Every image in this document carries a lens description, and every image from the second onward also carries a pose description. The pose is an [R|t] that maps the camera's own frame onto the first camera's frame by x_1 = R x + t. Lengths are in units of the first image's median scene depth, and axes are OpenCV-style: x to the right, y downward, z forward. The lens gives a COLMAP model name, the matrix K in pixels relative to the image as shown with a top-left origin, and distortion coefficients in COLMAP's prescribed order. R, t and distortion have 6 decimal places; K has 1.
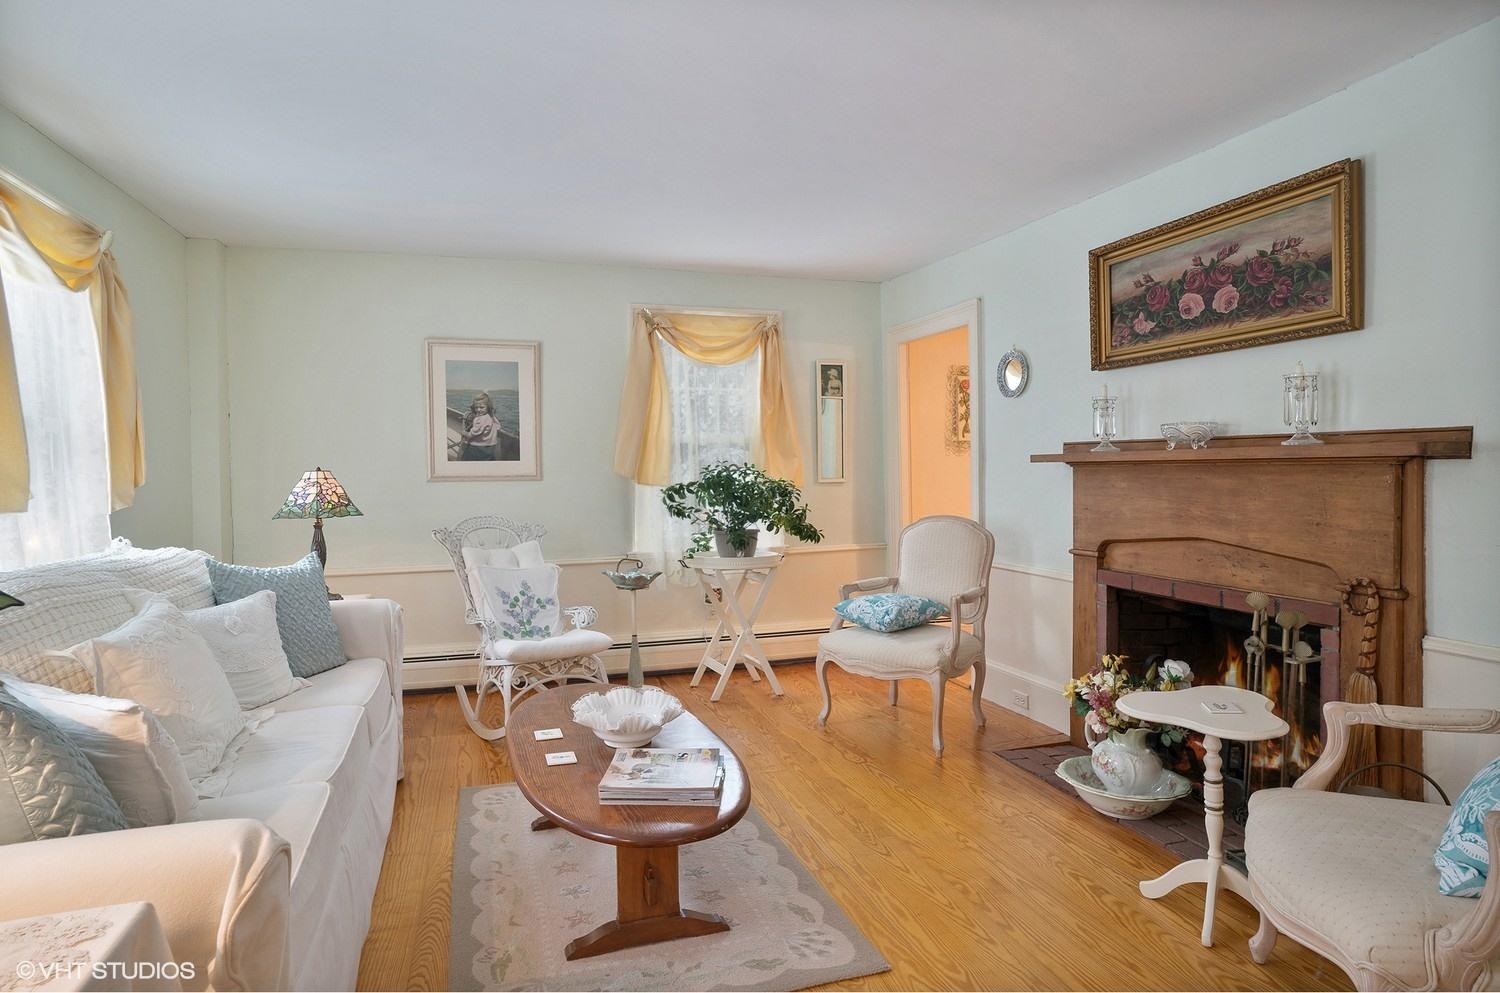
lens RADIAL K [[804.2, 0, 750.0], [0, 804.2, 496.5], [0, 0, 1]] dist [-0.039287, 0.026336]
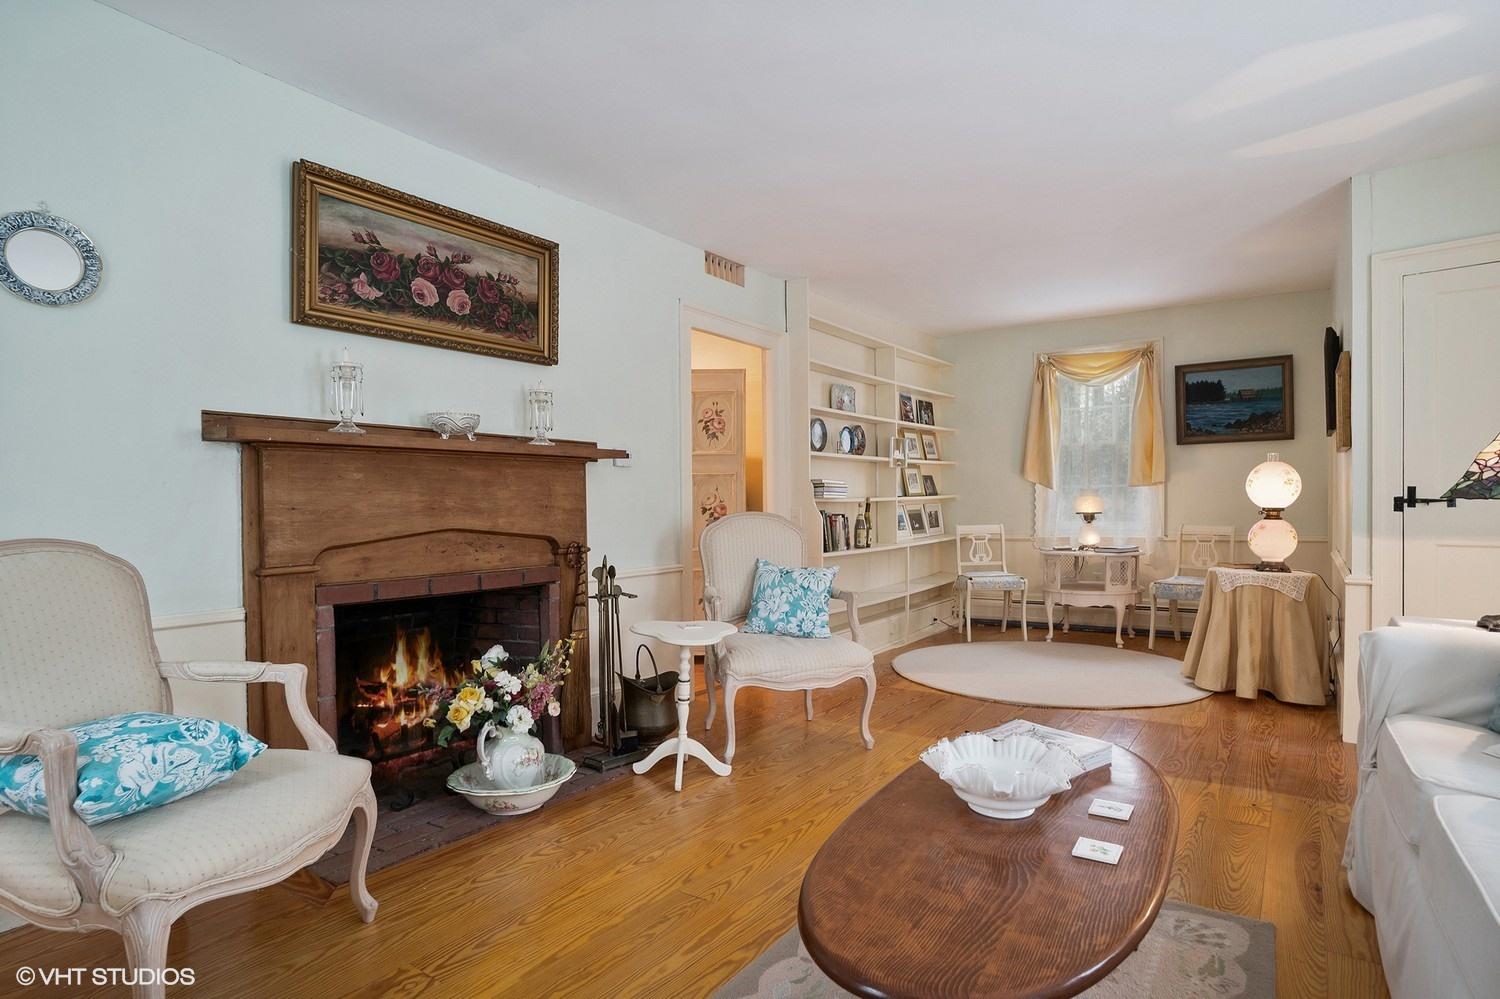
lens RADIAL K [[845.2, 0, 750.0], [0, 845.2, 499.5], [0, 0, 1]] dist [-0.001542, 0.000197]
pose [[-0.603587, 0.005389, 0.797279, -0.462670], [0.032267, 0.999323, 0.017674, 0.007122], [-0.796644, 0.036394, -0.603352, 1.195774]]
